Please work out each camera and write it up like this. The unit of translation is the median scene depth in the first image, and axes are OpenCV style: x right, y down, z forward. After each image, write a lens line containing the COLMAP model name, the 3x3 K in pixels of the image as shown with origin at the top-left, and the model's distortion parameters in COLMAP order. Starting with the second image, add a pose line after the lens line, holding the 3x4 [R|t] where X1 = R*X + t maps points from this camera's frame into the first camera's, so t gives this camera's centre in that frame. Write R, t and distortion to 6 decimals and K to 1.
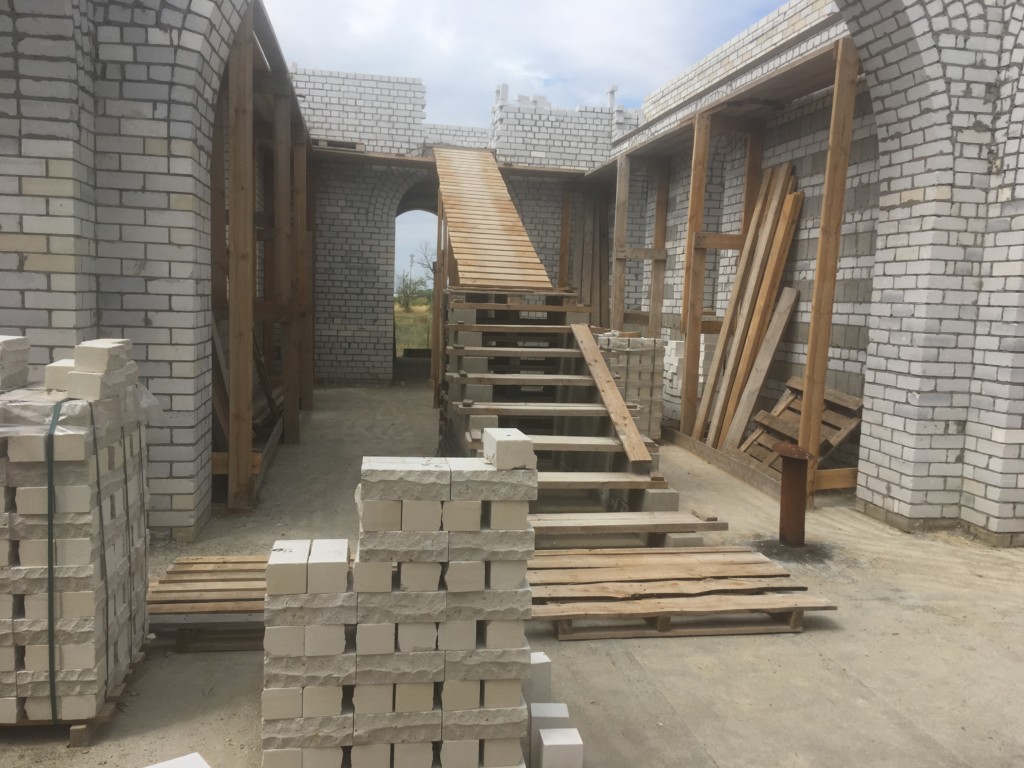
lens RADIAL K [[932.2, 0, 512.0], [0, 932.2, 384.0], [0, 0, 1]] dist [0.130655, -0.215035]
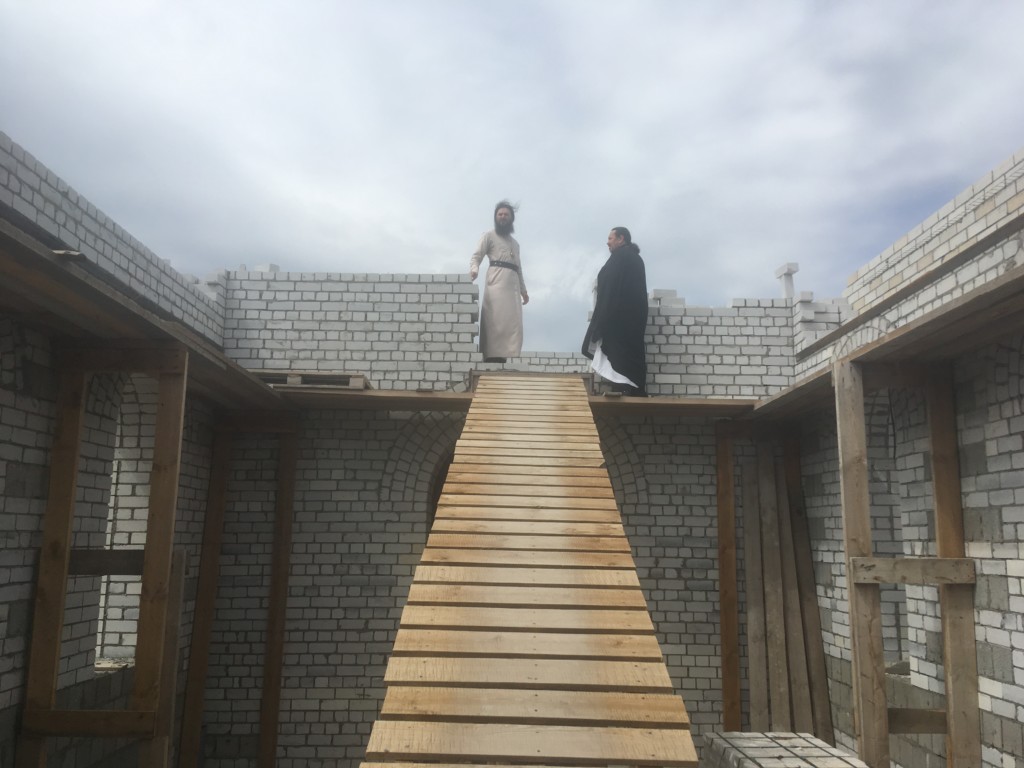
lens RADIAL K [[813.9, 0, 497.5], [0, 813.9, 395.0], [0, 0, 1]] dist [0.088791, -0.128094]
pose [[0.979686, -0.054444, -0.193004, 0.024745], [0.004511, 0.968180, -0.250215, -0.121027], [0.200485, 0.244262, 0.948758, 0.560508]]
